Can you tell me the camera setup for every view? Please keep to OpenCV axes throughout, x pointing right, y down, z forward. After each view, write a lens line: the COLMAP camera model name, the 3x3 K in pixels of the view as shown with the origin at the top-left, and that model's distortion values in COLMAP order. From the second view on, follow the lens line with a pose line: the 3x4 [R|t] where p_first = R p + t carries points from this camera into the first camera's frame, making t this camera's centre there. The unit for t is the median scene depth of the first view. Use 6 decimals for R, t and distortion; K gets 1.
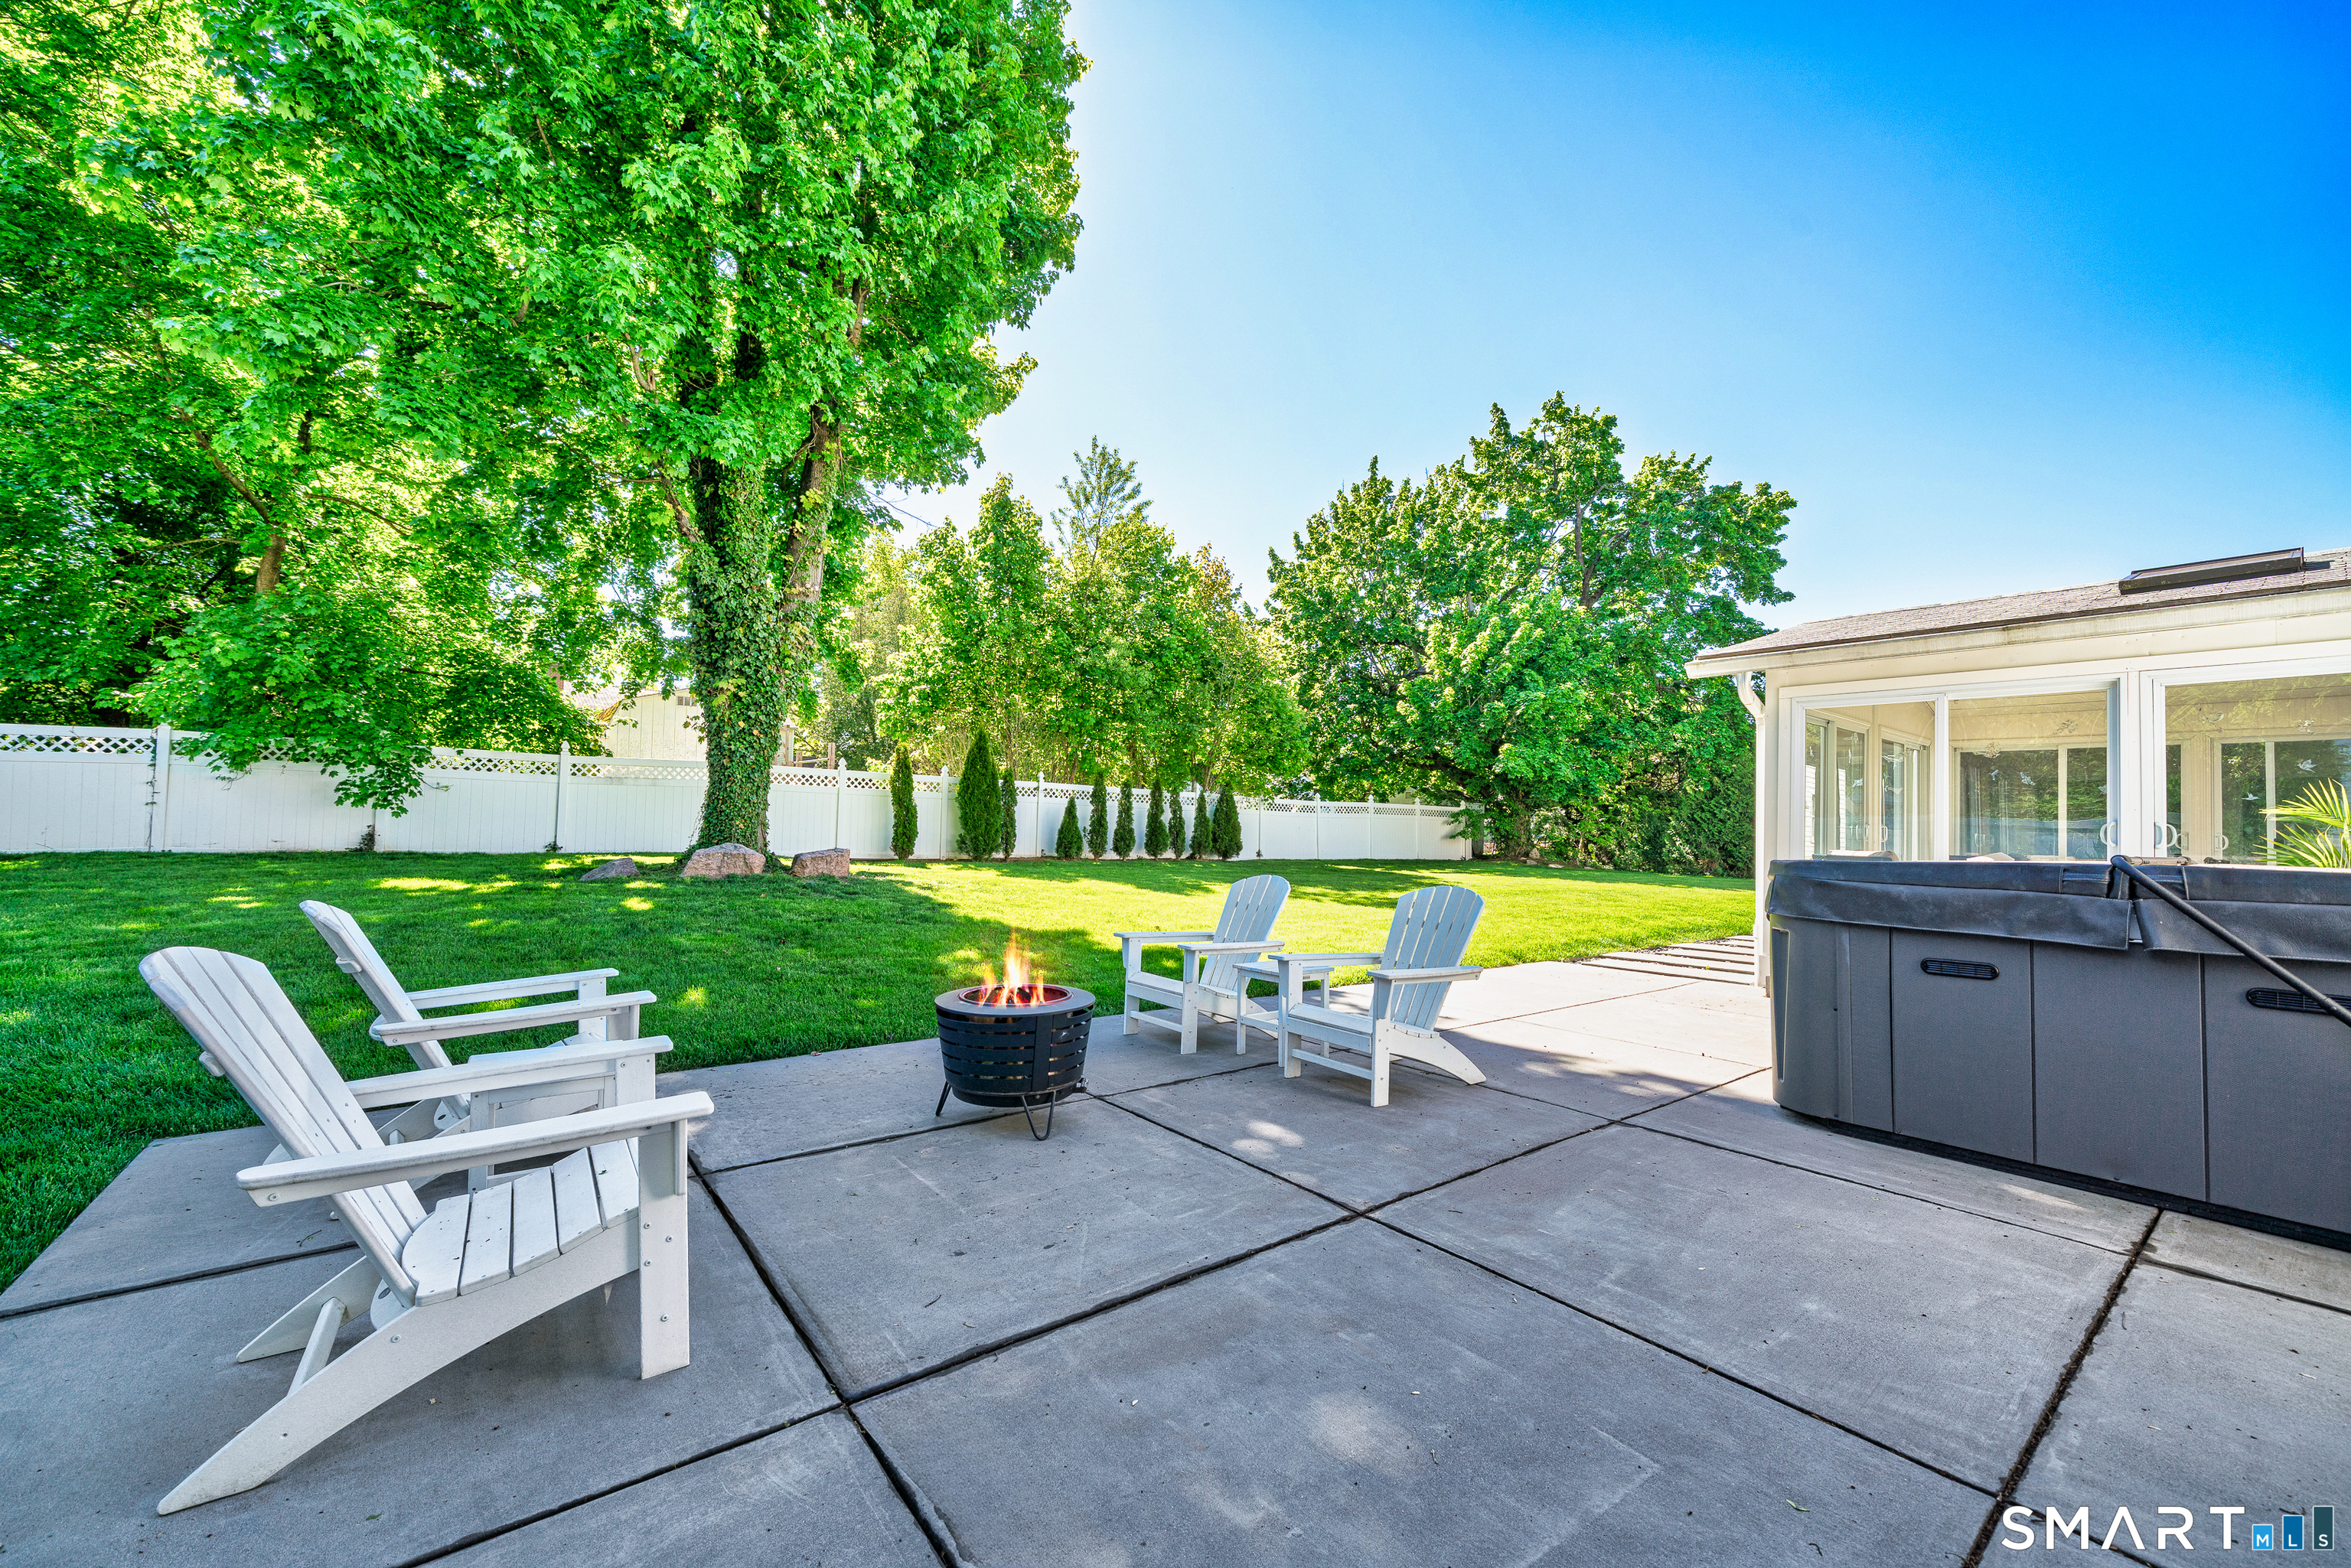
lens RADIAL K [[976.1, 0, 1175.5], [0, 976.1, 784.0], [0, 0, 1]] dist [0.000235, -0.013521]
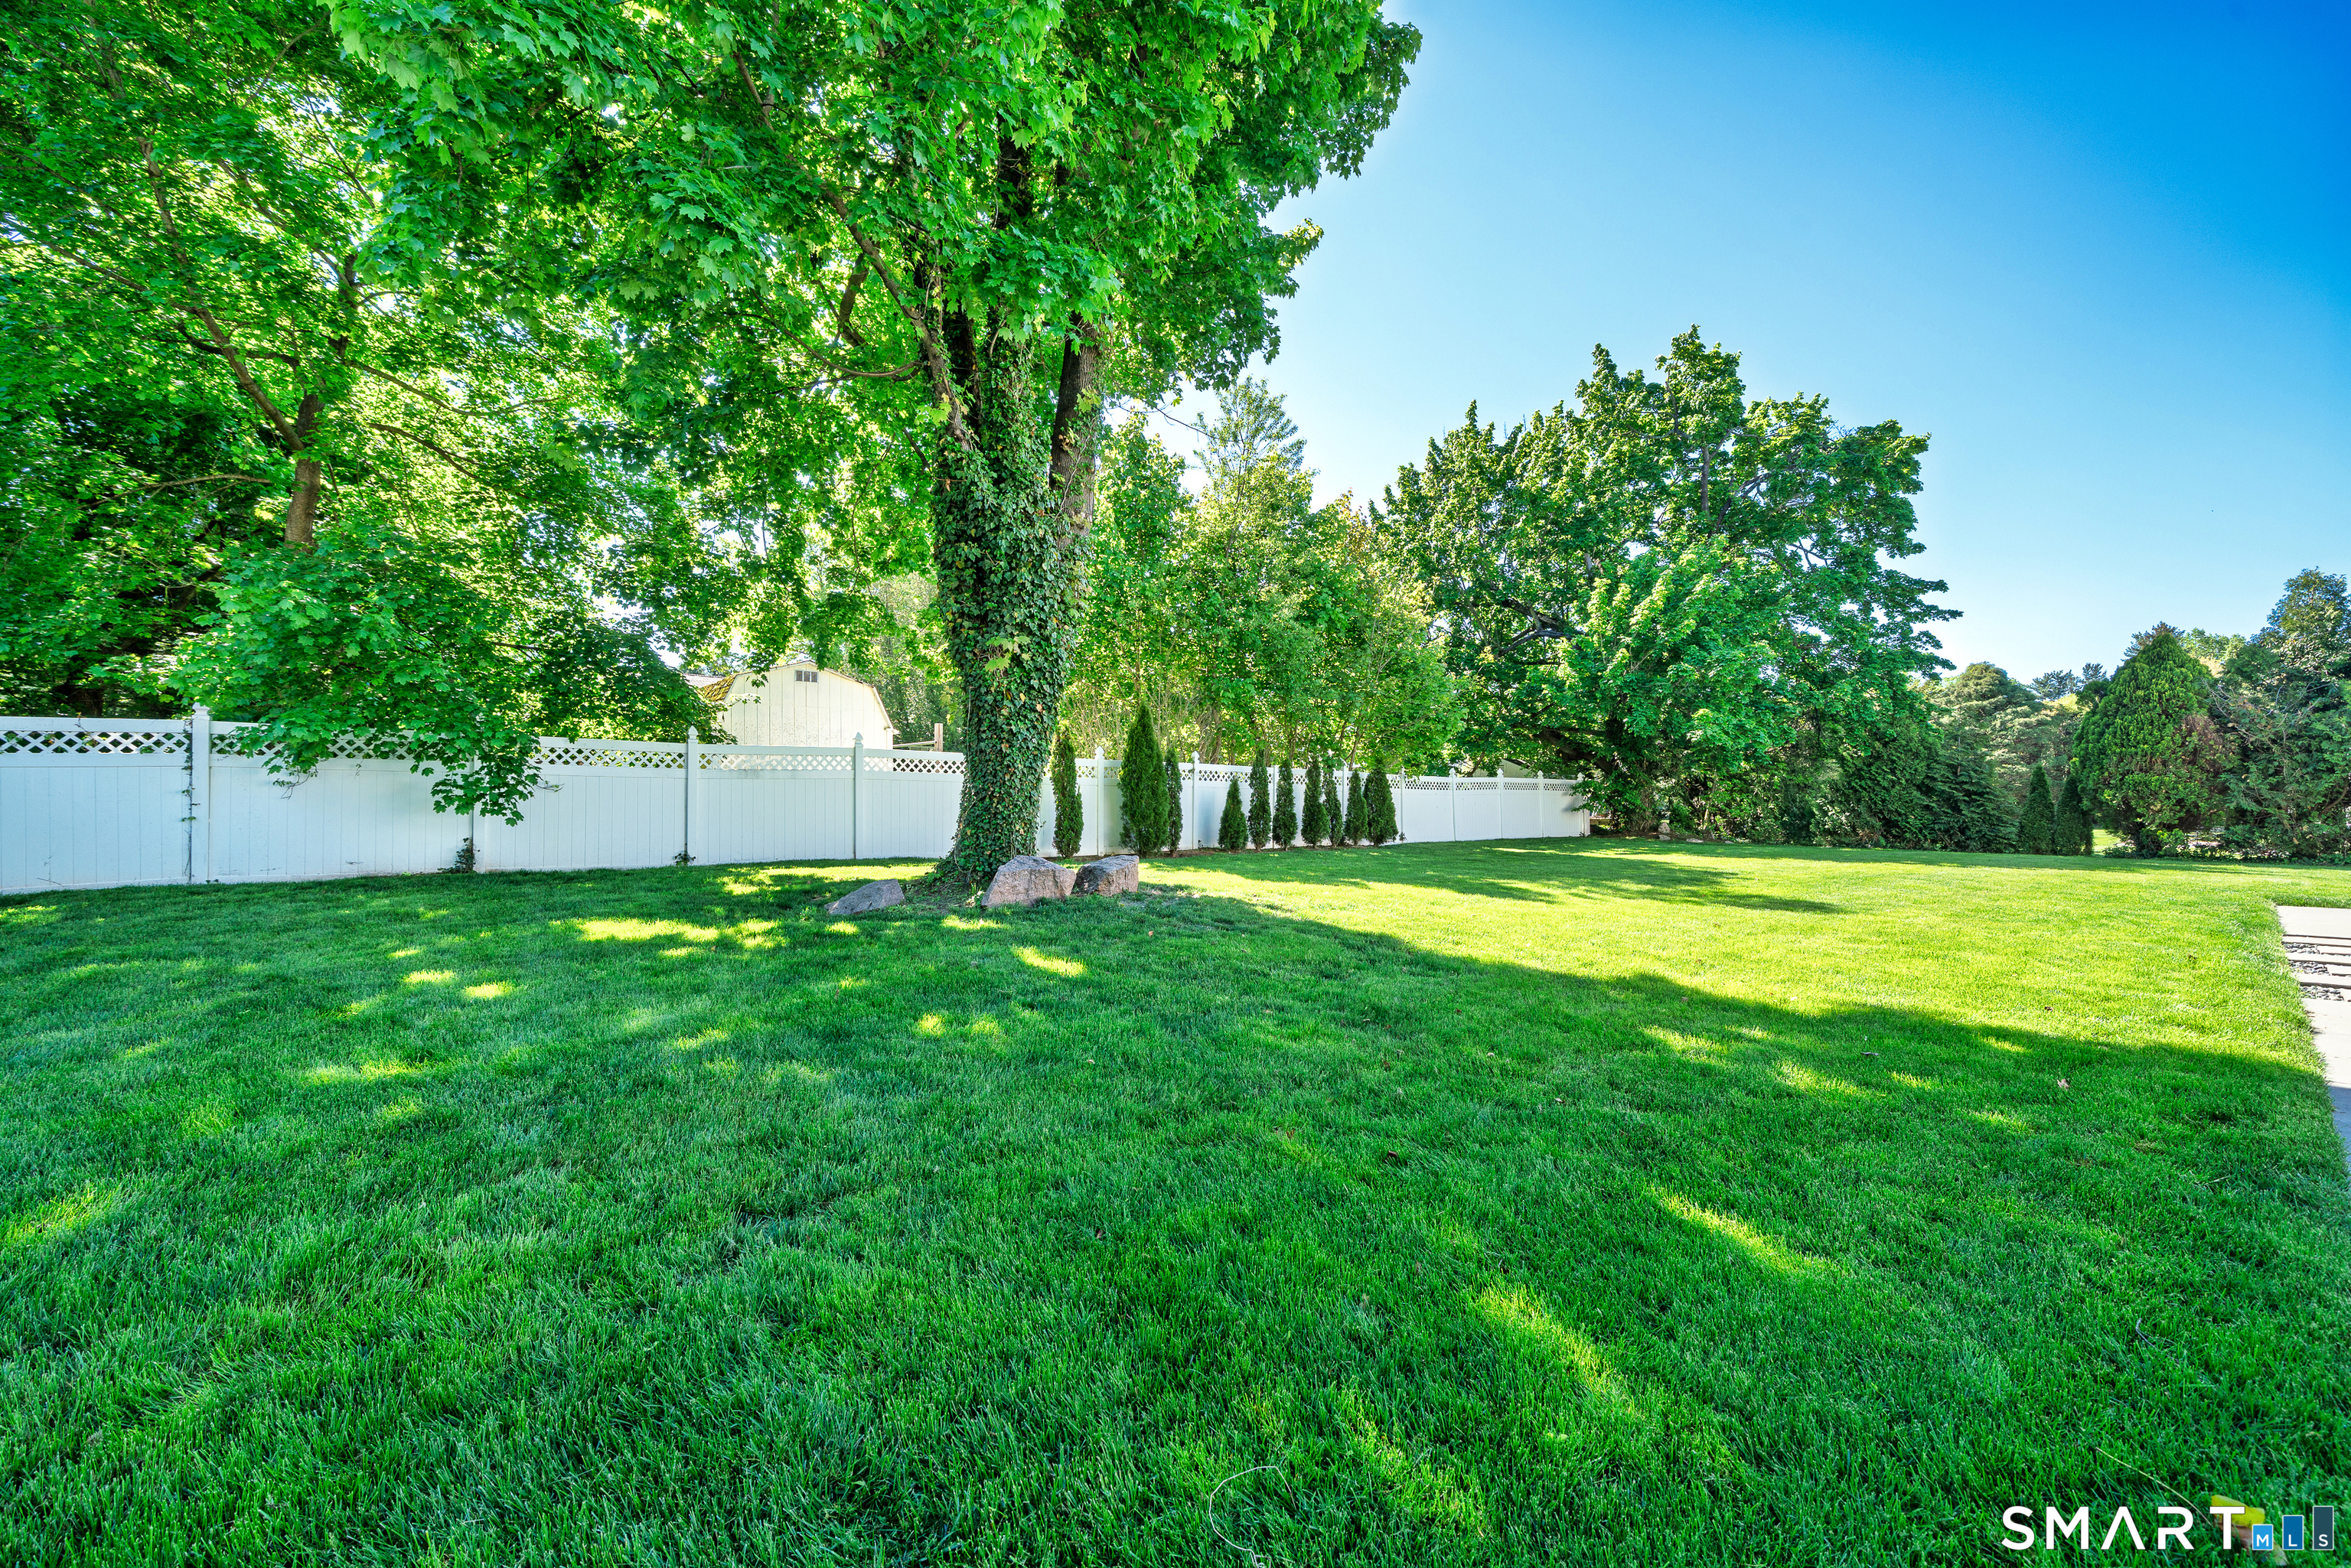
lens RADIAL K [[976.1, 0, 1175.5], [0, 976.1, 784.0], [0, 0, 1]] dist [0.000235, -0.013521]
pose [[0.998993, -0.022349, 0.038900, -0.193080], [0.021387, 0.999459, 0.024971, -0.005573], [-0.039437, -0.024114, 0.998931, 0.130130]]
